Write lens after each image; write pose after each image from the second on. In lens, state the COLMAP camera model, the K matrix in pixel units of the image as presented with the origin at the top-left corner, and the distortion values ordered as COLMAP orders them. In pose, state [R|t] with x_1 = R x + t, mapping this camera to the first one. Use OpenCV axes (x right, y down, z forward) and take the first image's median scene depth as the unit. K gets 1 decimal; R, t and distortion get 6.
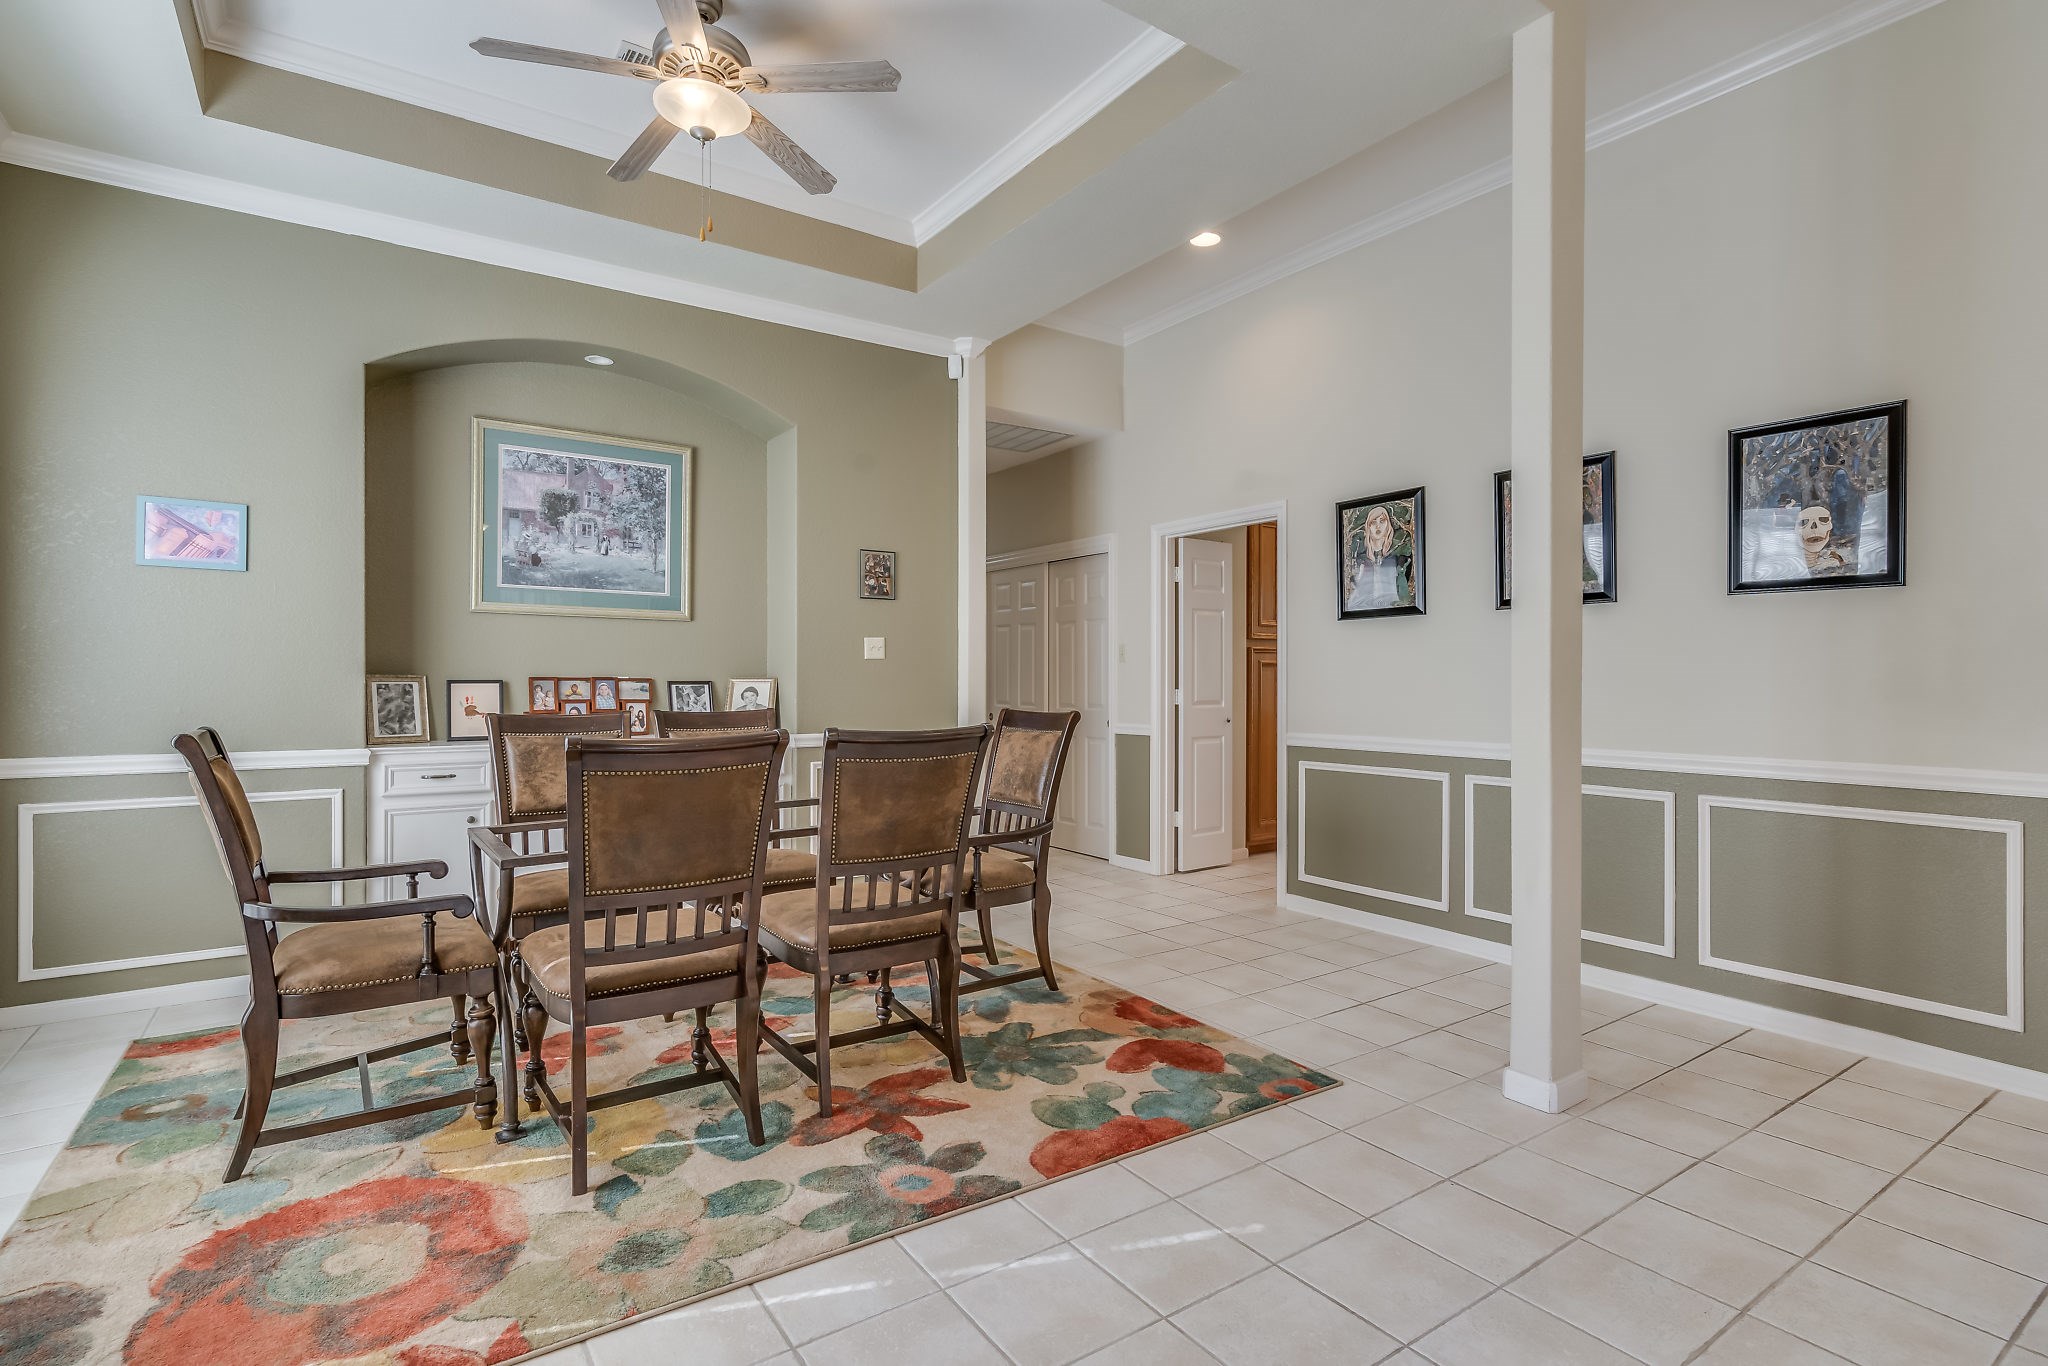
lens RADIAL K [[967.8, 0, 1034.1], [0, 967.8, 684.8], [0, 0, 1]] dist [-0.002916, 0.000257]
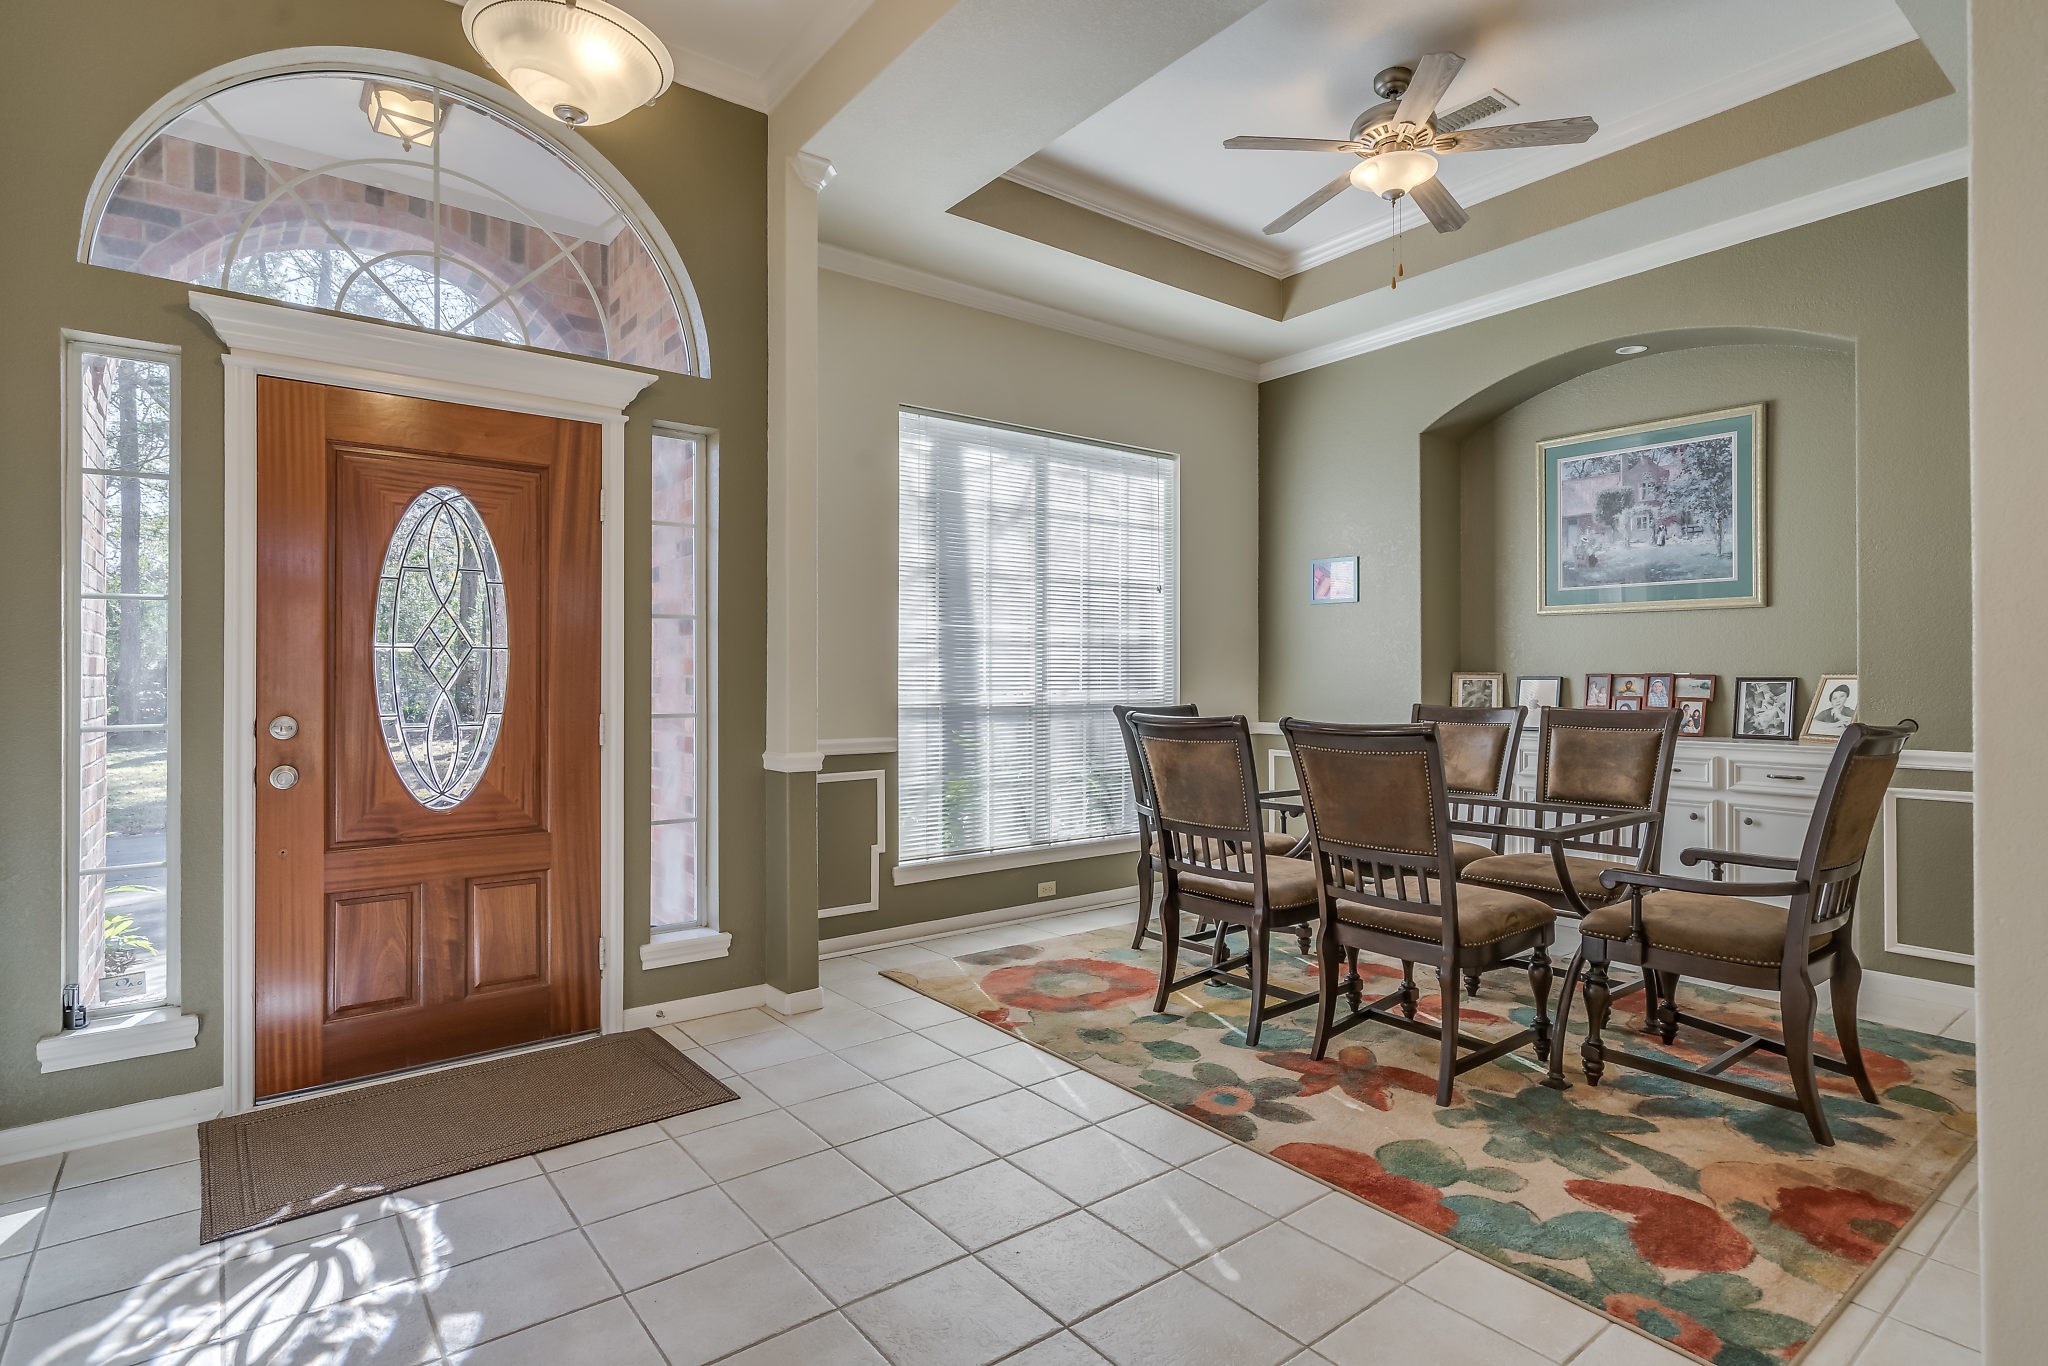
lens RADIAL K [[997.0, 0, 1027.3], [0, 997.0, 684.3], [0, 0, 1]] dist [0.002454, 0.000429]
pose [[0.085046, 0.006877, -0.996353, 0.601323], [-0.002854, 0.999974, 0.006658, -0.002555], [0.996373, 0.002277, 0.085064, 0.363149]]
